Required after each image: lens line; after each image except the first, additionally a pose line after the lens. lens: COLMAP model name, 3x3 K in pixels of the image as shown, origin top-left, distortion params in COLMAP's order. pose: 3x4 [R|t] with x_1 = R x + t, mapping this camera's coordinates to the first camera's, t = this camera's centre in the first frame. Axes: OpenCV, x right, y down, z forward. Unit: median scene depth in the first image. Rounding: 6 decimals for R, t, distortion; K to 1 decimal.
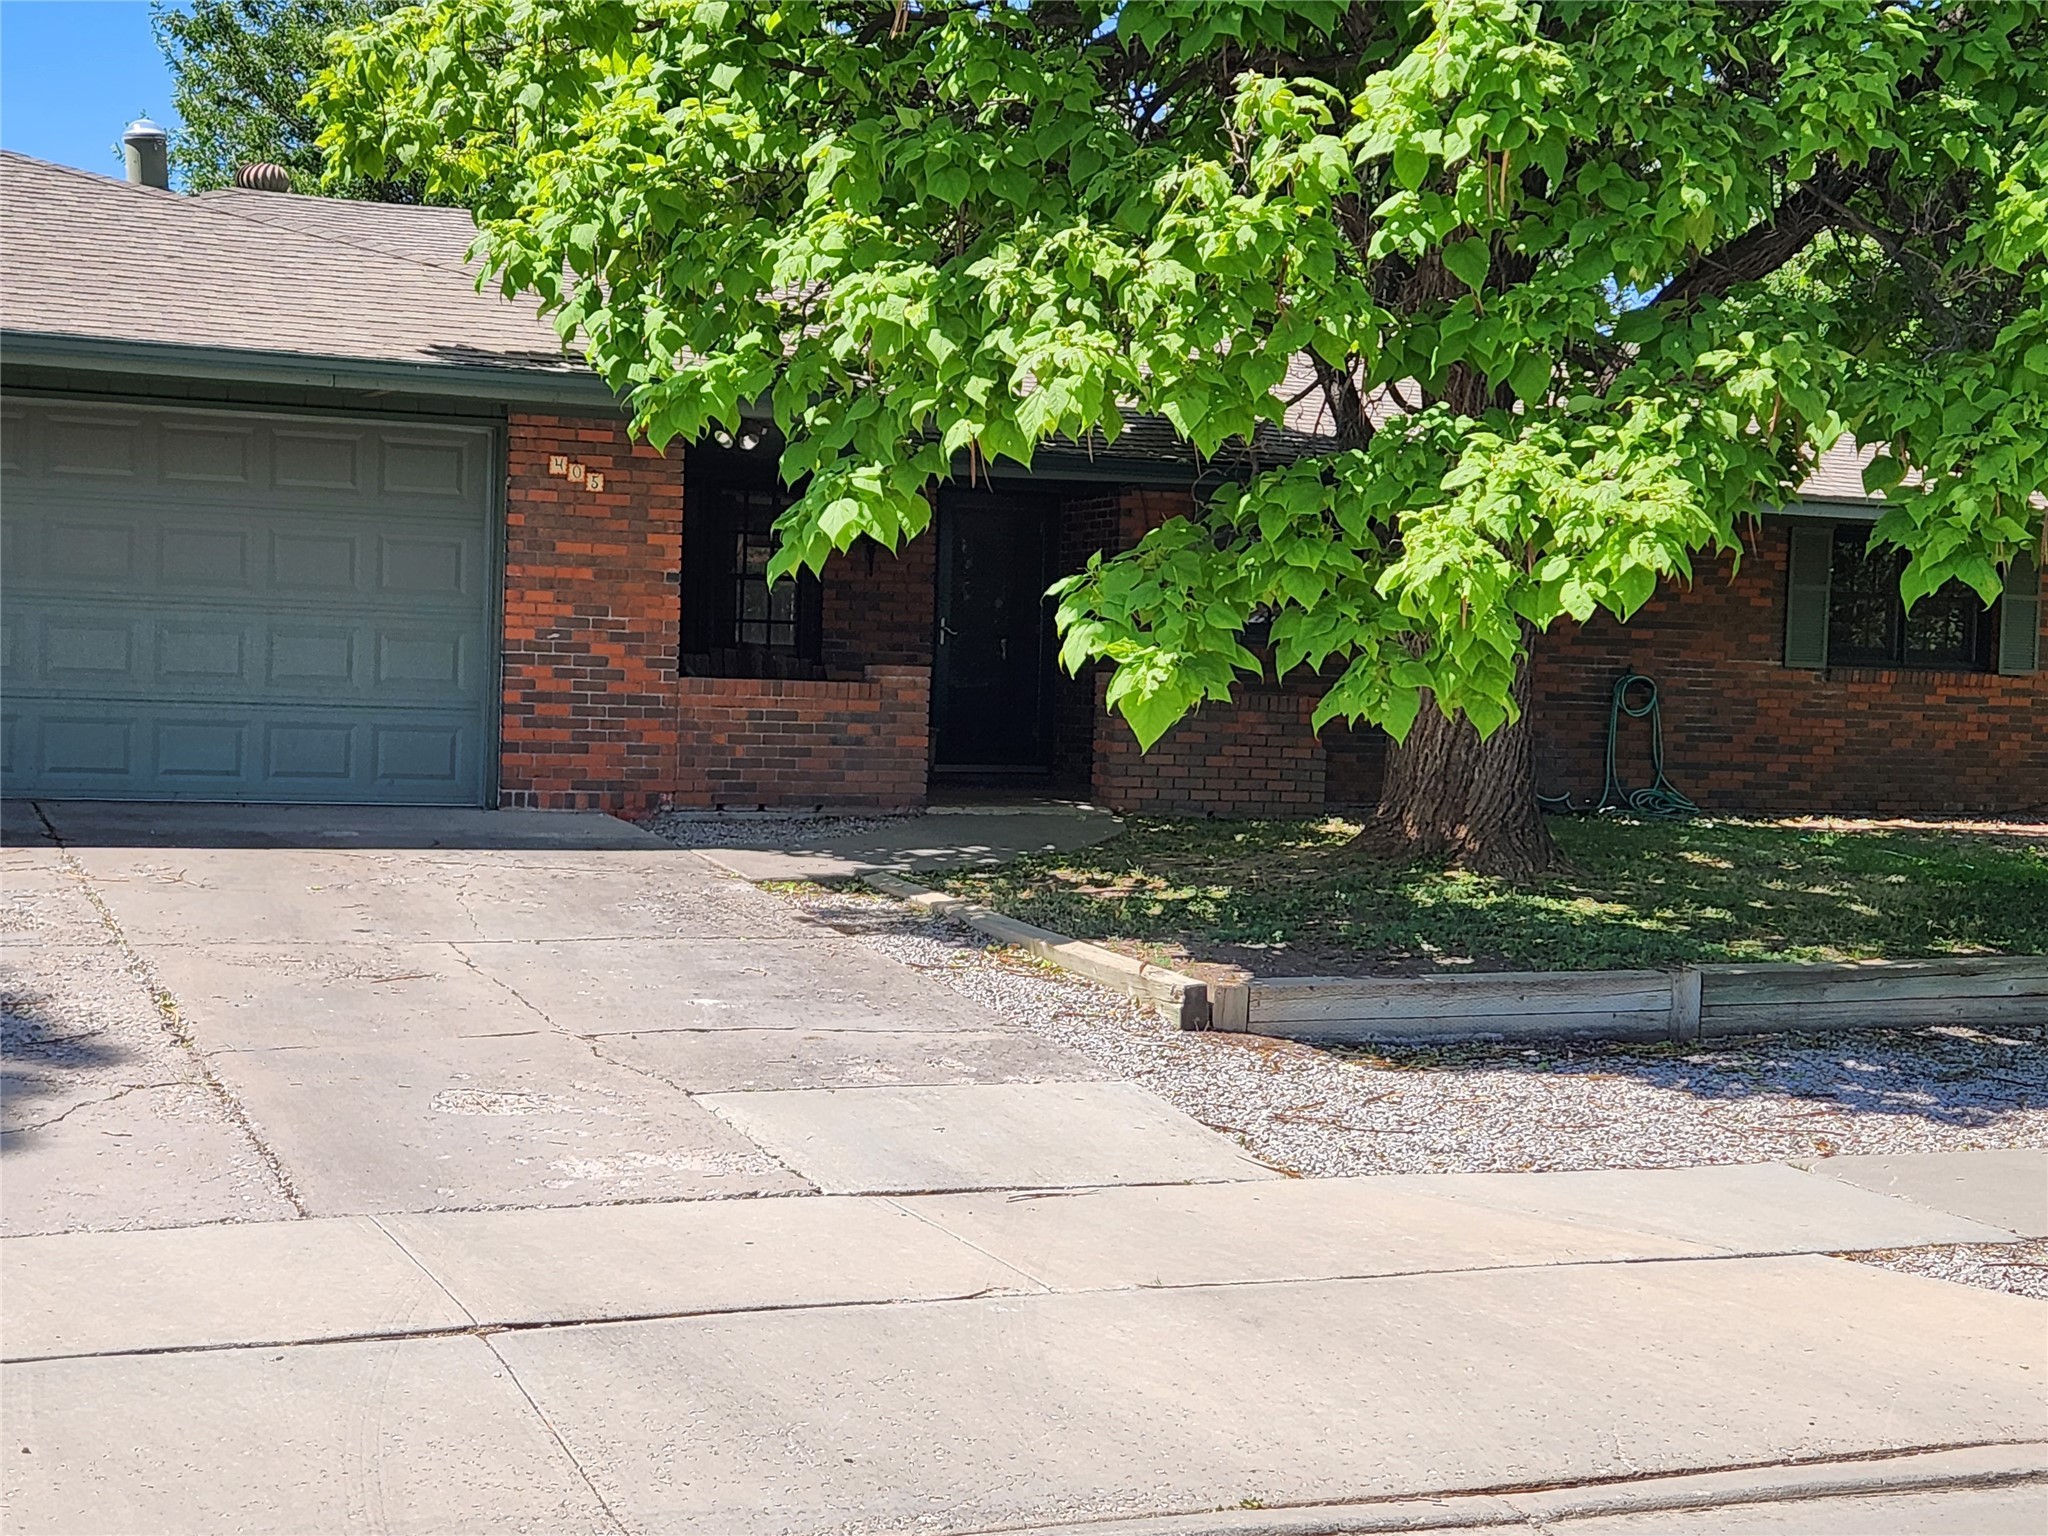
lens RADIAL K [[3002.0, 0, 983.4], [0, 3002.0, 811.8], [0, 0, 1]] dist [0.095450, -0.070580]
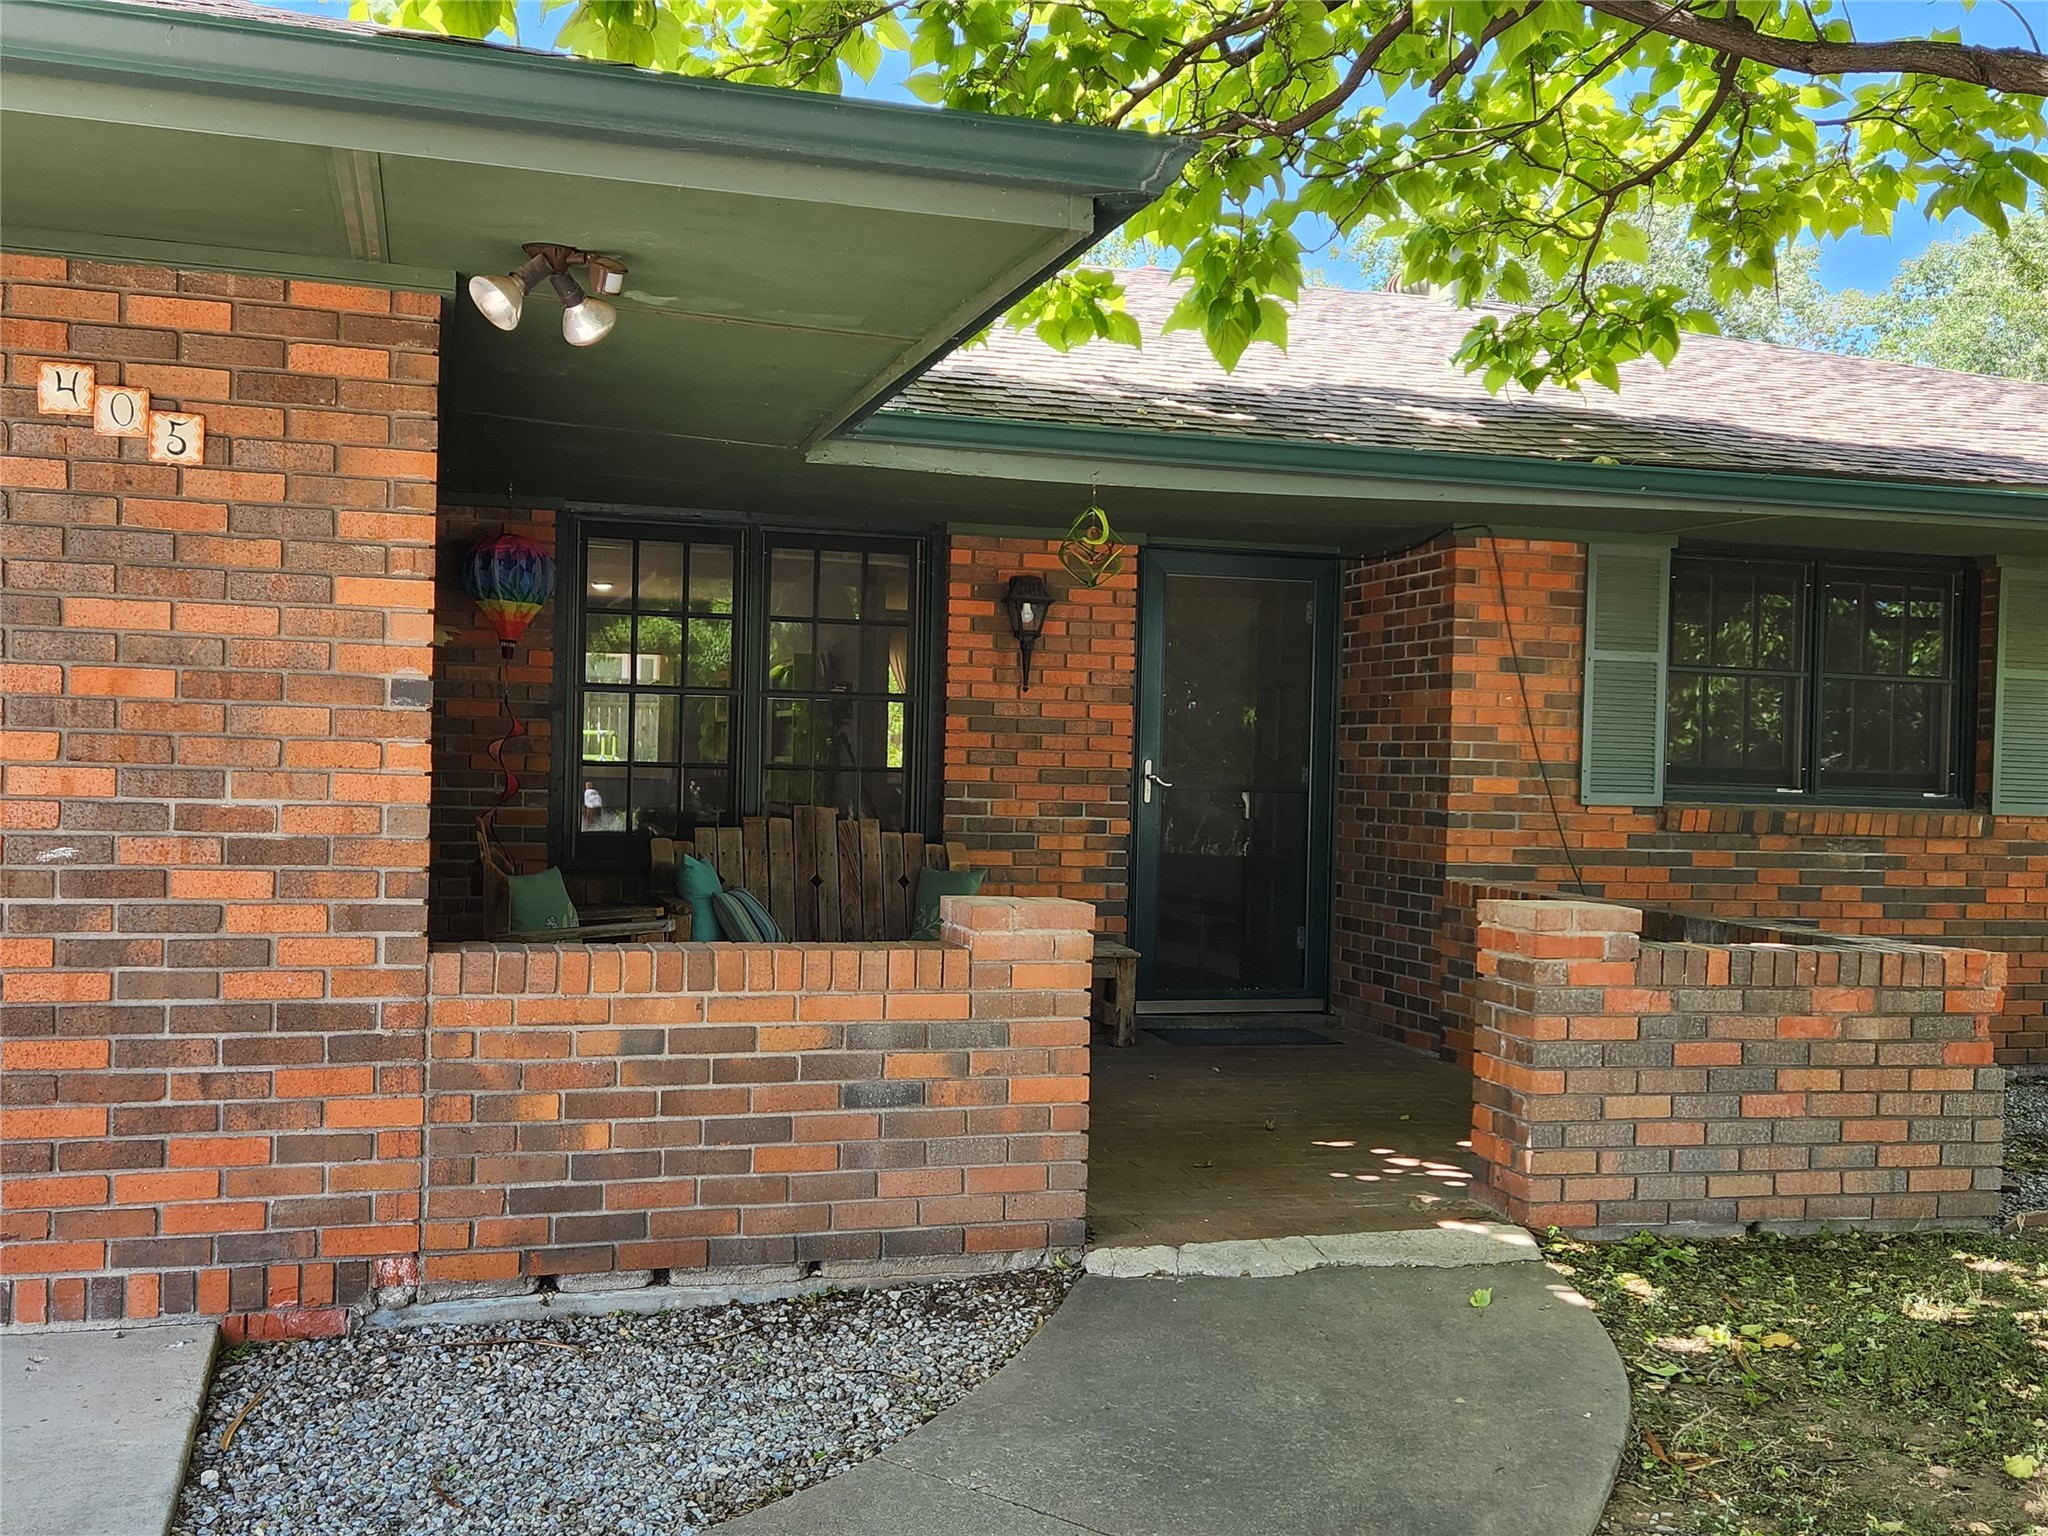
lens RADIAL K [[2011.0, 0, 1023.2], [0, 2011.0, 791.4], [0, 0, 1]] dist [0.102579, -0.124069]
pose [[0.995889, -0.004692, -0.090461, -0.002425], [0.001804, 0.999487, -0.031979, -0.057747], [0.090564, 0.031684, 0.995386, 0.760917]]
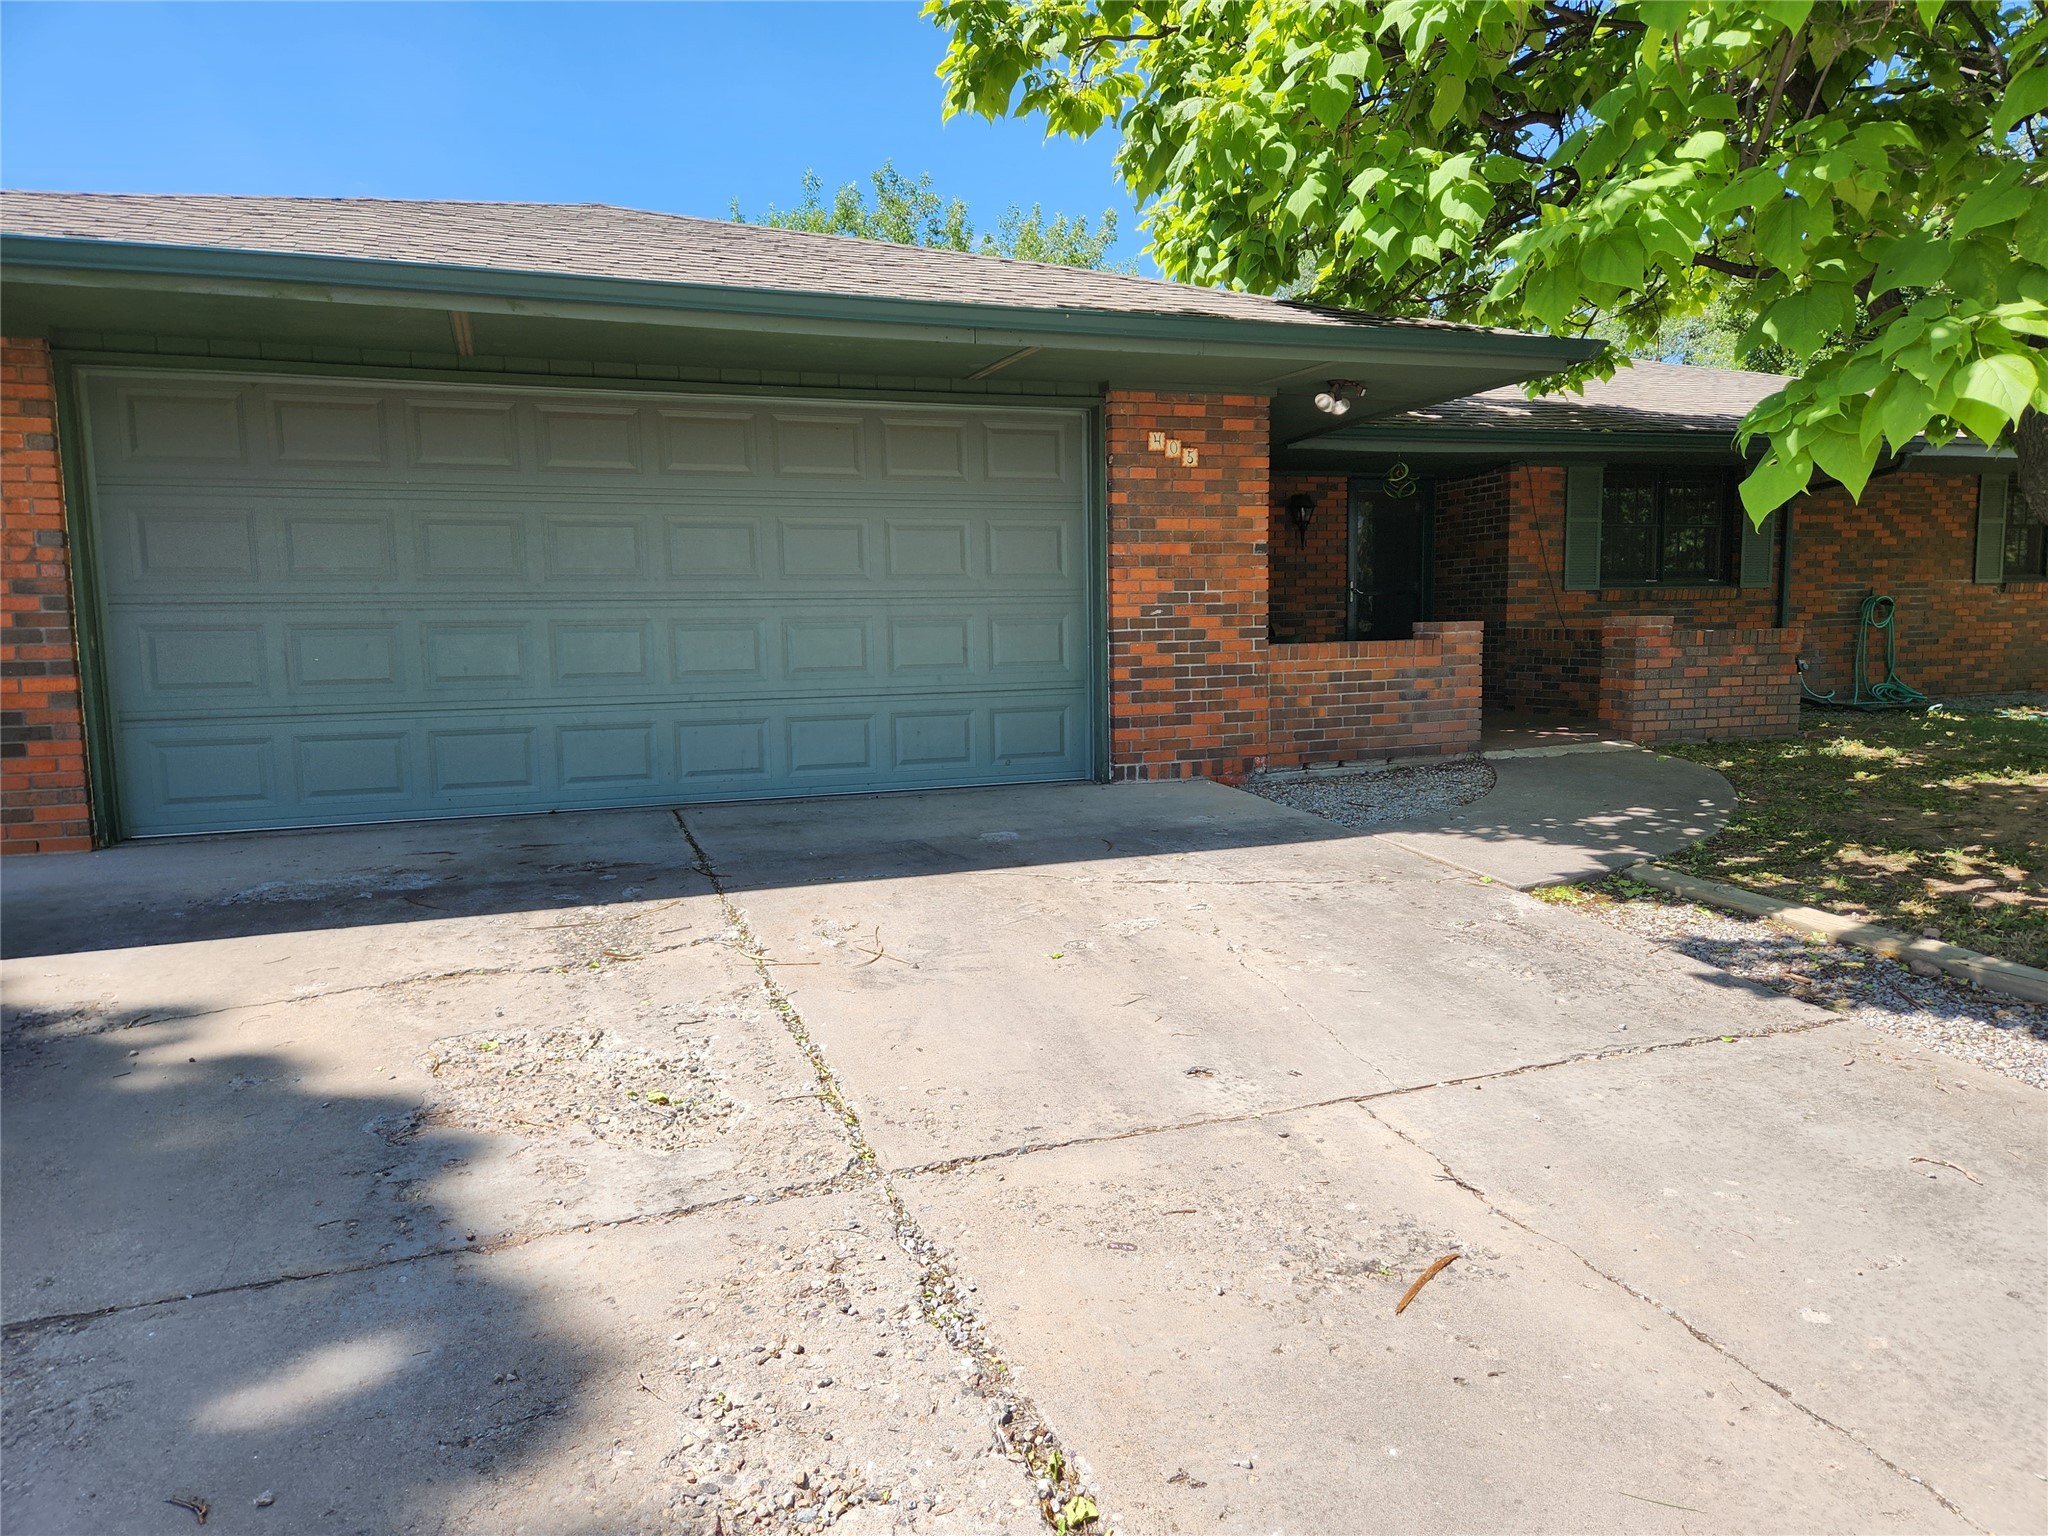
lens RADIAL K [[1356.6, 0, 1030.0], [0, 1356.6, 778.5], [0, 0, 1]] dist [0.087350, -0.085132]
pose [[0.998383, -0.049367, -0.028184, -0.175627], [0.051213, 0.996298, 0.069044, -0.036037], [0.024671, -0.070375, 0.997215, 0.532058]]
